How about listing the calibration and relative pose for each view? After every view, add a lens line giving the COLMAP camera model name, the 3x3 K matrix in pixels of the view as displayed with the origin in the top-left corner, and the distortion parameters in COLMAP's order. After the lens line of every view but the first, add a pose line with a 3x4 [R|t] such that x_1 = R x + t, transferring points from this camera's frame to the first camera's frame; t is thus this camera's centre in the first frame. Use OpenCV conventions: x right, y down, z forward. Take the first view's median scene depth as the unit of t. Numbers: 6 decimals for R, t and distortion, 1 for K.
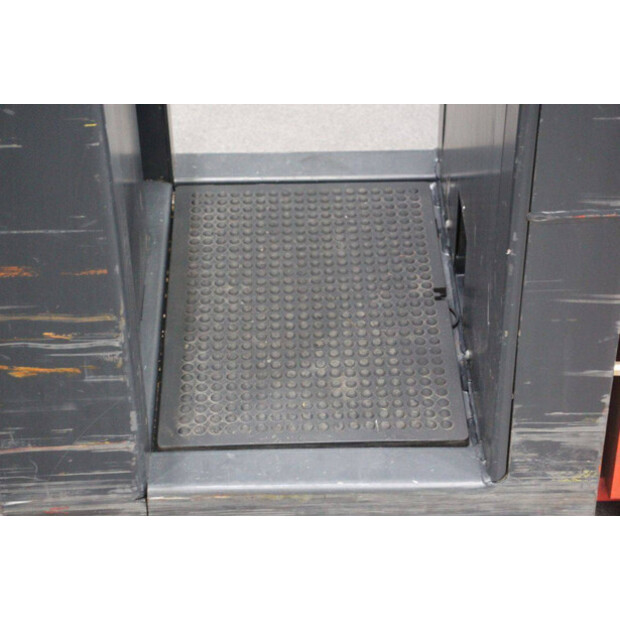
lens RADIAL K [[1464.3, 0, 309.4], [0, 1464.3, 308.3], [0, 0, 1]] dist [0.427197, 0.000000]
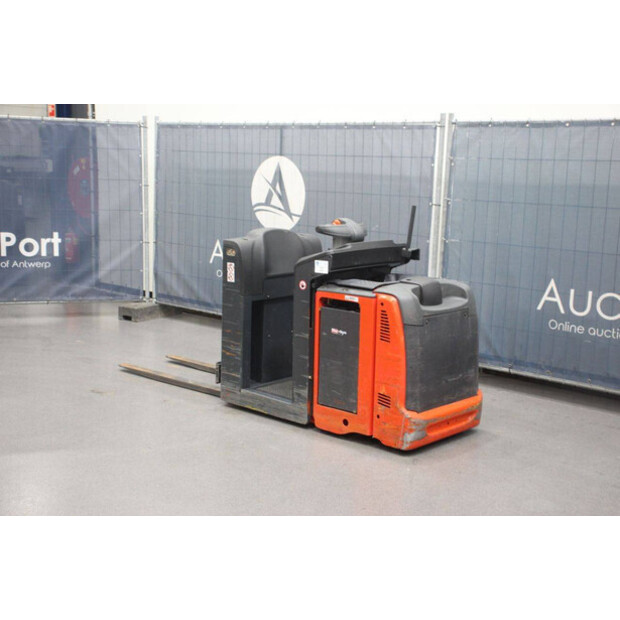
lens RADIAL K [[952.8, 0, 308.4], [0, 952.8, 314.4], [0, 0, 1]] dist [0.110132, 0.000000]
pose [[0.723985, 0.152472, -0.672754, 2.070848], [-0.470075, 0.822812, -0.319390, 0.793974], [0.504852, 0.547478, 0.667377, -1.109841]]
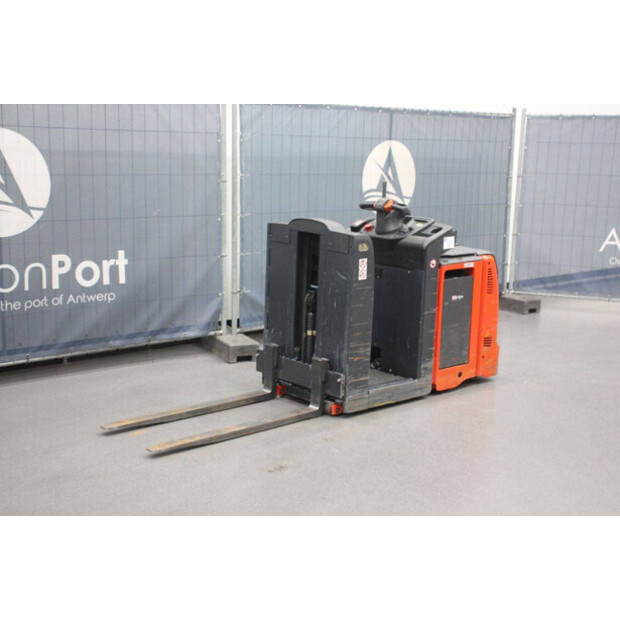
lens RADIAL K [[916.3, 0, 327.9], [0, 916.3, 311.1], [0, 0, 1]] dist [0.072494, 0.000000]
pose [[0.742742, -0.080750, 0.664691, -2.009050], [0.390468, 0.858666, -0.332004, 0.778300], [-0.543939, 0.506134, 0.669297, -0.945721]]
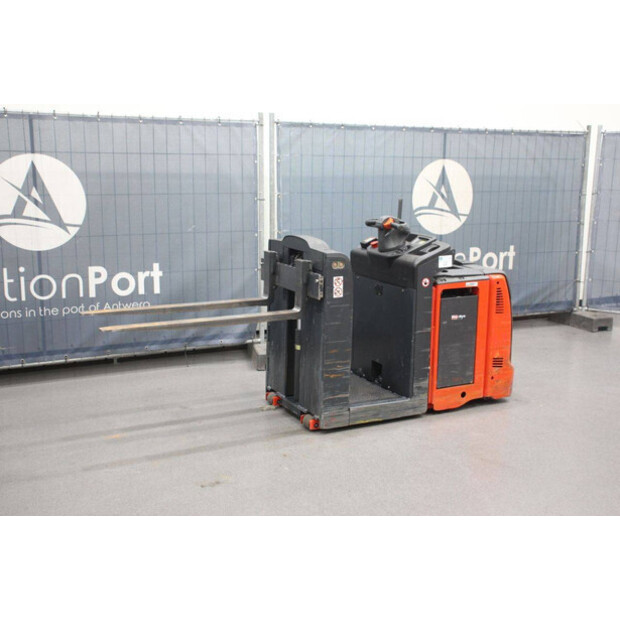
lens RADIAL K [[797.1, 0, 322.7], [0, 797.1, 308.6], [0, 0, 1]] dist [0.013332, 0.000000]
pose [[0.884550, -0.053128, 0.463410, -1.274255], [0.270510, 0.867786, -0.416858, 0.837142], [-0.379994, 0.494089, 0.781972, -1.043786]]
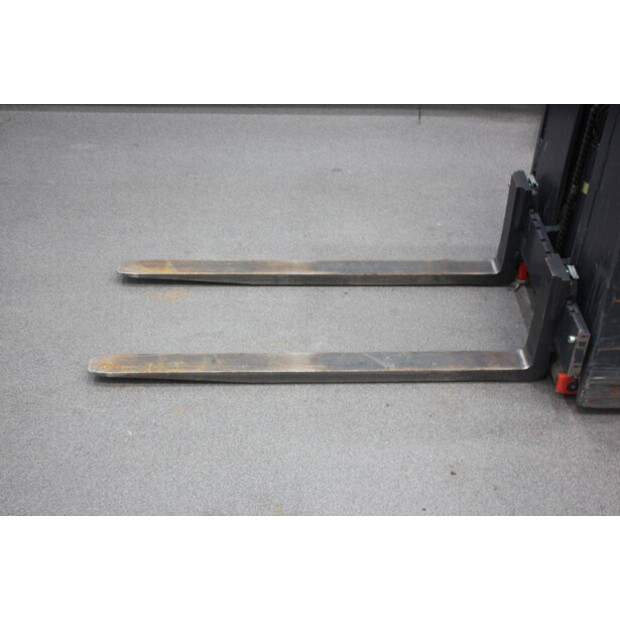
lens RADIAL K [[885.4, 0, 307.4], [0, 885.4, 313.0], [0, 0, 1]] dist [0.030542, 0.000000]
pose [[0.999453, 0.033008, 0.002029, -0.545591], [-0.032867, 0.998234, -0.049483, 0.109590], [-0.003659, 0.049390, 0.998773, -0.130008]]
